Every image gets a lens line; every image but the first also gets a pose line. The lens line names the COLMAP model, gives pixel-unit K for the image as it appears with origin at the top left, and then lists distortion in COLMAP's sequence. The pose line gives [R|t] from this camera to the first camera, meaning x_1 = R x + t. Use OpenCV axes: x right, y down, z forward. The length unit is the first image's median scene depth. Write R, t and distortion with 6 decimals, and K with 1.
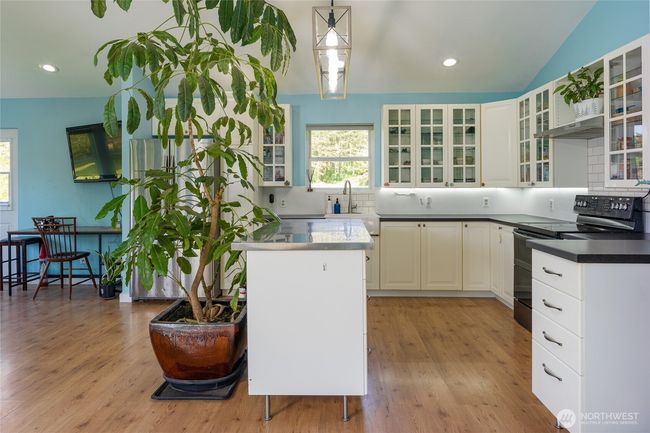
lens RADIAL K [[421.9, 0, 325.7], [0, 421.9, 185.5], [0, 0, 1]] dist [0.002114, 0.000286]
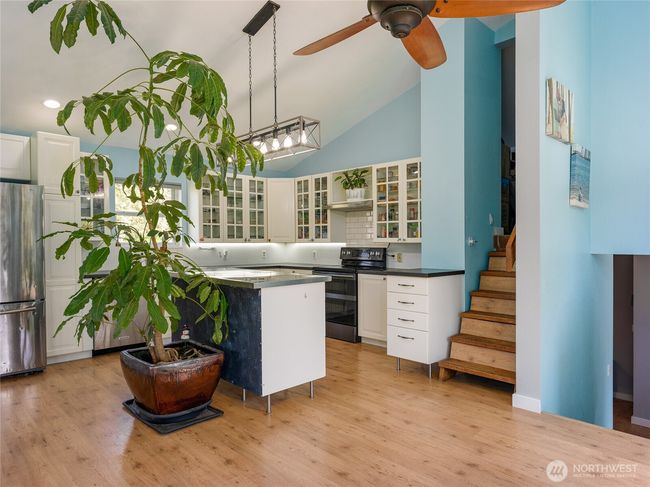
lens RADIAL K [[421.9, 0, 325.0], [0, 421.9, 243.5], [0, 0, 1]] dist [-0.002652, 0.000204]
pose [[0.691180, 0.001854, 0.722680, -0.544533], [-0.002559, 0.999997, -0.000118, 0.008661], [-0.722678, -0.001768, 0.691182, -0.029874]]
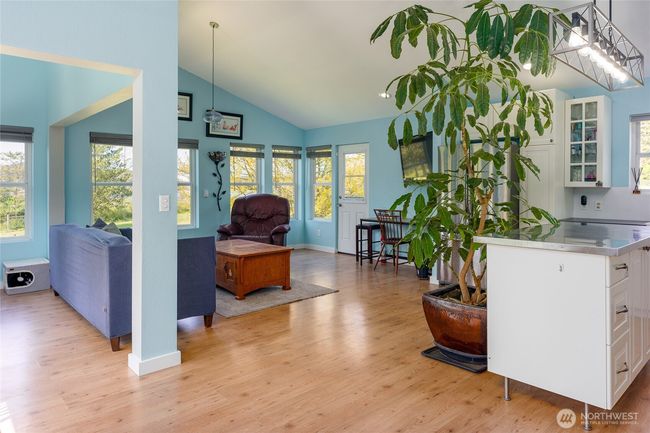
lens RADIAL K [[421.9, 0, 325.7], [0, 421.9, 185.5], [0, 0, 1]] dist [0.002114, 0.000286]
pose [[0.708162, 0.004316, -0.706037, 0.167285], [-0.003358, 0.999991, 0.002745, -0.002816], [0.706042, 0.000427, 0.708169, -0.061940]]
